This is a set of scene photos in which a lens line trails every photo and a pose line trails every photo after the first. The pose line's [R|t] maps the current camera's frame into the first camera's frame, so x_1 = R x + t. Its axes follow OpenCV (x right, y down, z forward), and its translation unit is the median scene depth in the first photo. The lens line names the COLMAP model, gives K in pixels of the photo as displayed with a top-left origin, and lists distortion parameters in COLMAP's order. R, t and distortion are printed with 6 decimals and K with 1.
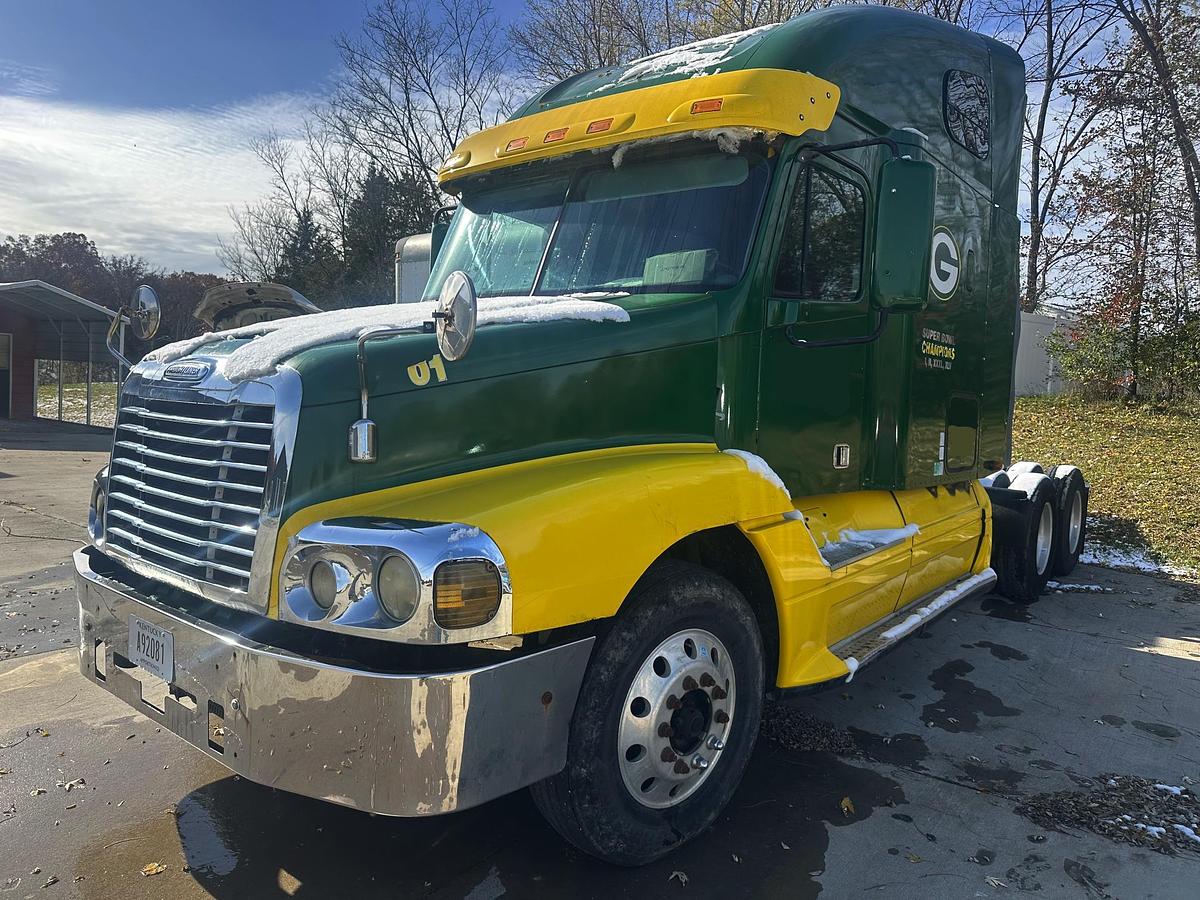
lens RADIAL K [[833.3, 0, 587.8], [0, 833.3, 445.9], [0, 0, 1]] dist [0.101046, -0.087144]
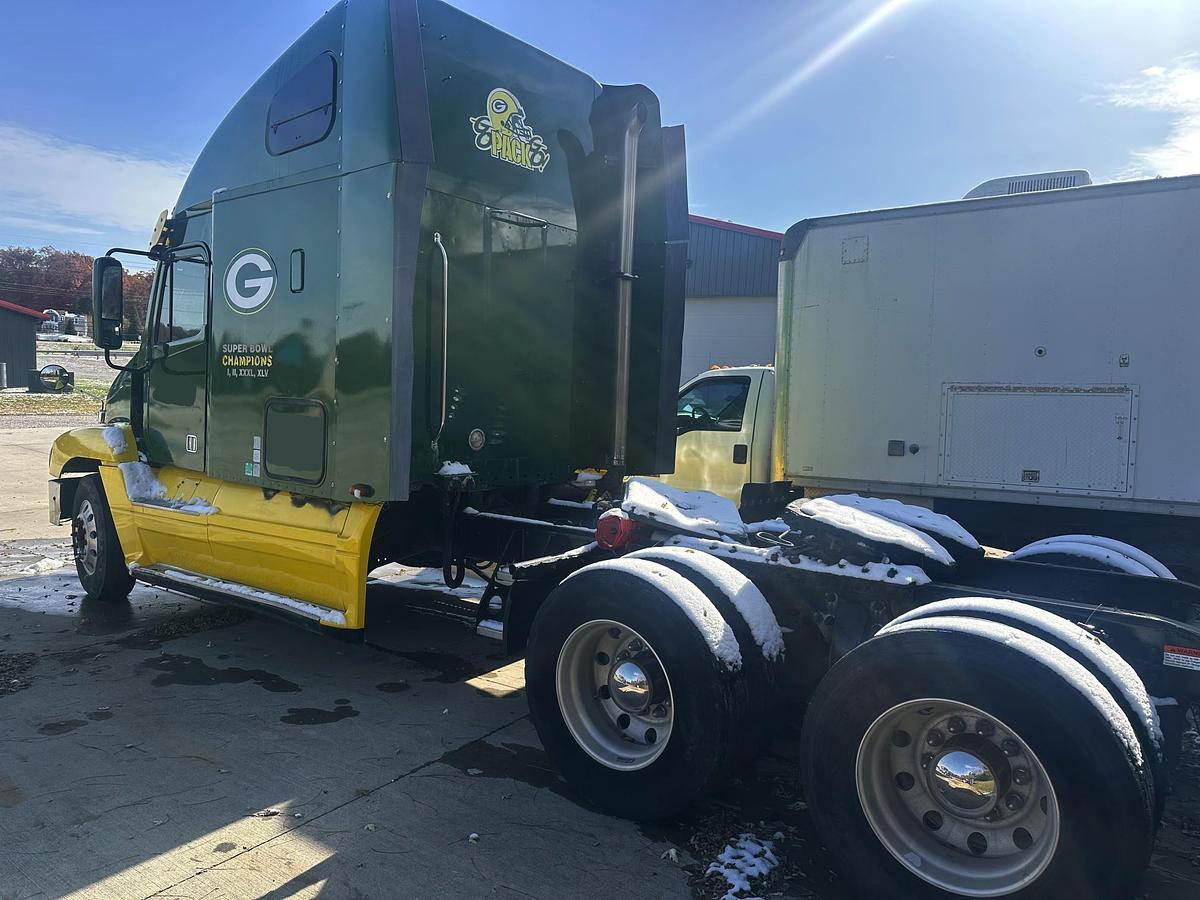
lens RADIAL K [[833.3, 0, 587.8], [0, 833.3, 445.9], [0, 0, 1]] dist [0.101046, -0.087144]
pose [[-0.005518, 0.031121, -0.999500, 1.675724], [-0.083538, 0.996007, 0.031474, -0.082138], [0.996489, 0.083670, -0.002896, 1.610719]]
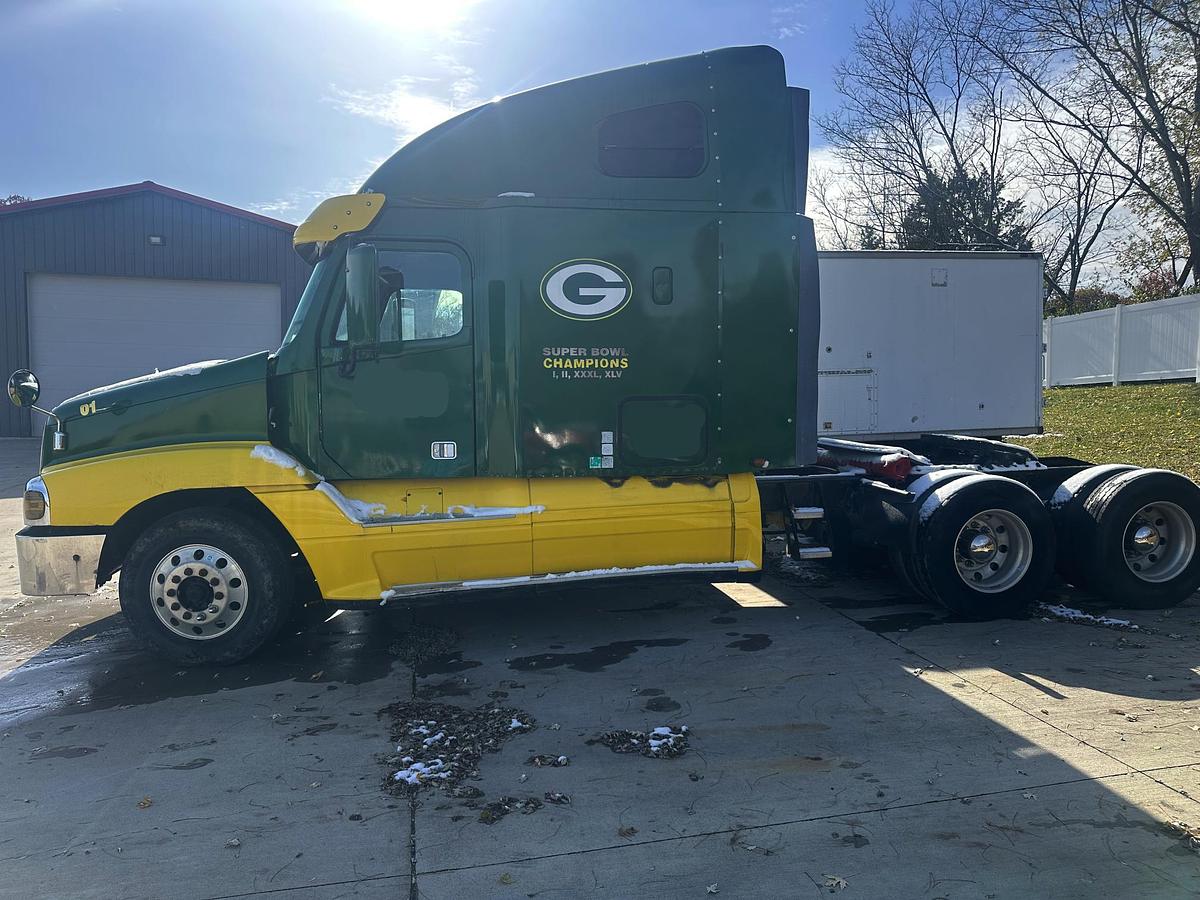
lens RADIAL K [[833.3, 0, 587.8], [0, 833.3, 445.9], [0, 0, 1]] dist [0.101046, -0.087144]
pose [[0.723862, 0.005804, -0.689920, 1.357953], [-0.001148, 0.999973, 0.007207, -0.005518], [0.689944, -0.004425, 0.723849, 0.171885]]
